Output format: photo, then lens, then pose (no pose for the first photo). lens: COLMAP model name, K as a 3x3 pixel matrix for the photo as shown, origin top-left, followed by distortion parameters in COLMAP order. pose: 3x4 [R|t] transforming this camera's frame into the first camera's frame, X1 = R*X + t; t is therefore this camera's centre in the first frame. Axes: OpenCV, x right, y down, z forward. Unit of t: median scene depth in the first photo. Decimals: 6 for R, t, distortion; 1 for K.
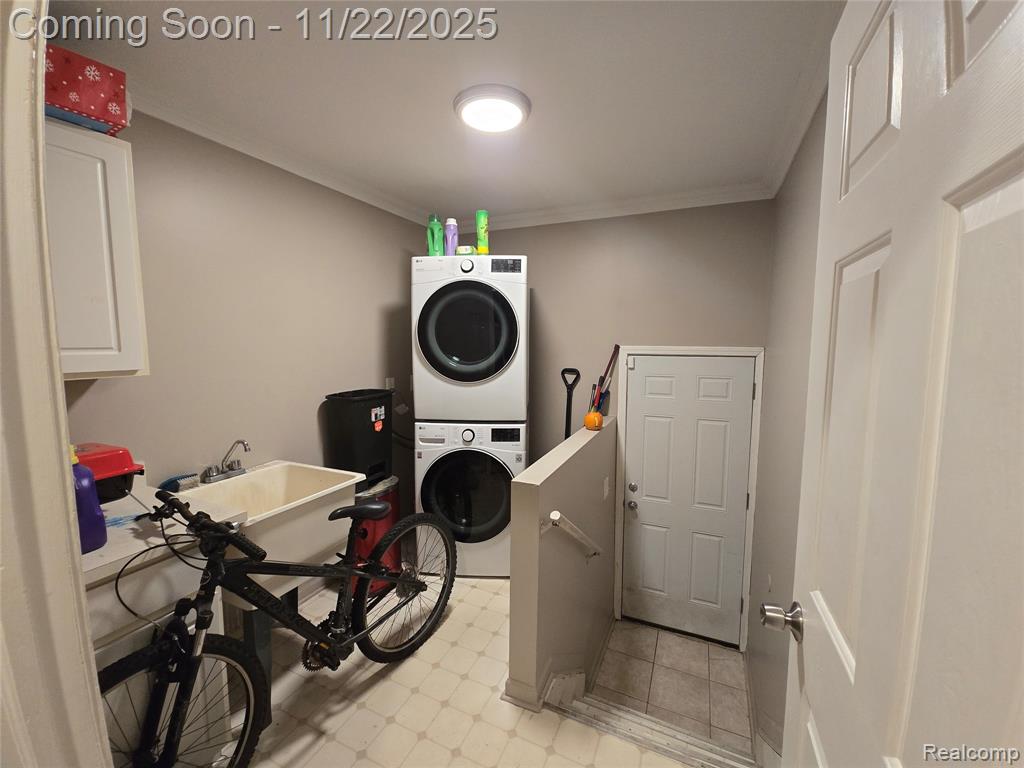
lens RADIAL K [[415.4, 0, 511.7], [0, 415.4, 384.8], [0, 0, 1]] dist [0.010143, -0.008585]
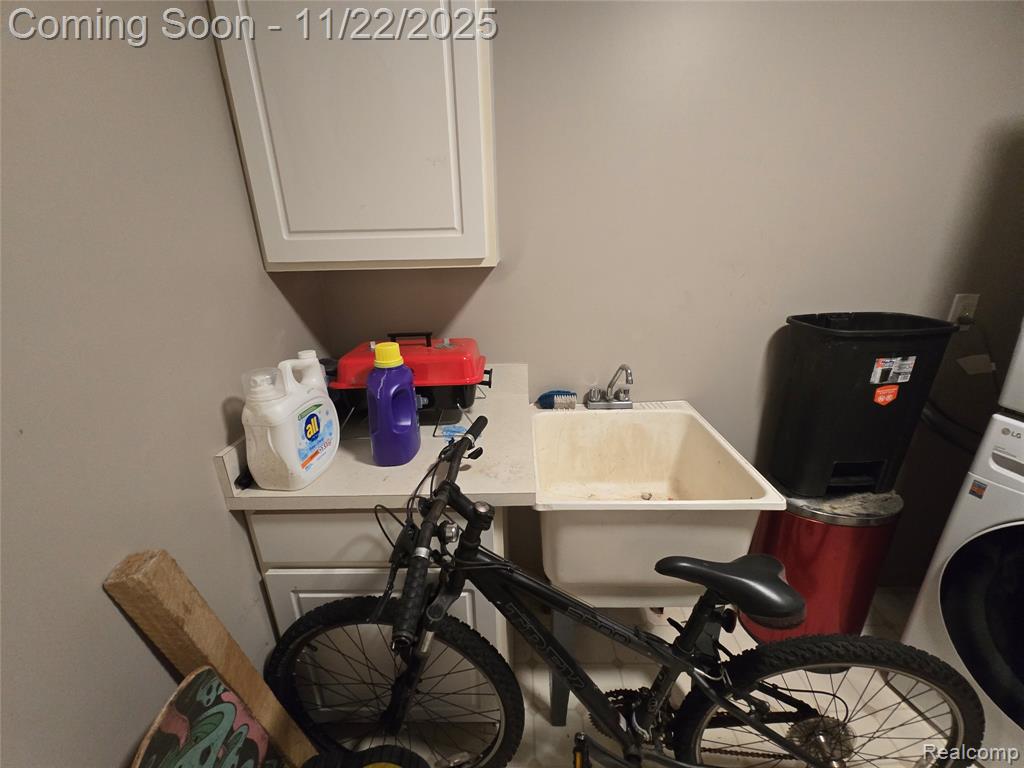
lens RADIAL K [[415.4, 0, 511.7], [0, 415.4, 384.8], [0, 0, 1]] dist [0.010143, -0.008585]
pose [[0.405698, 0.300175, -0.863310, -0.084288], [-0.067739, 0.951810, 0.299114, -0.027392], [0.911493, -0.062871, 0.406481, 0.415361]]
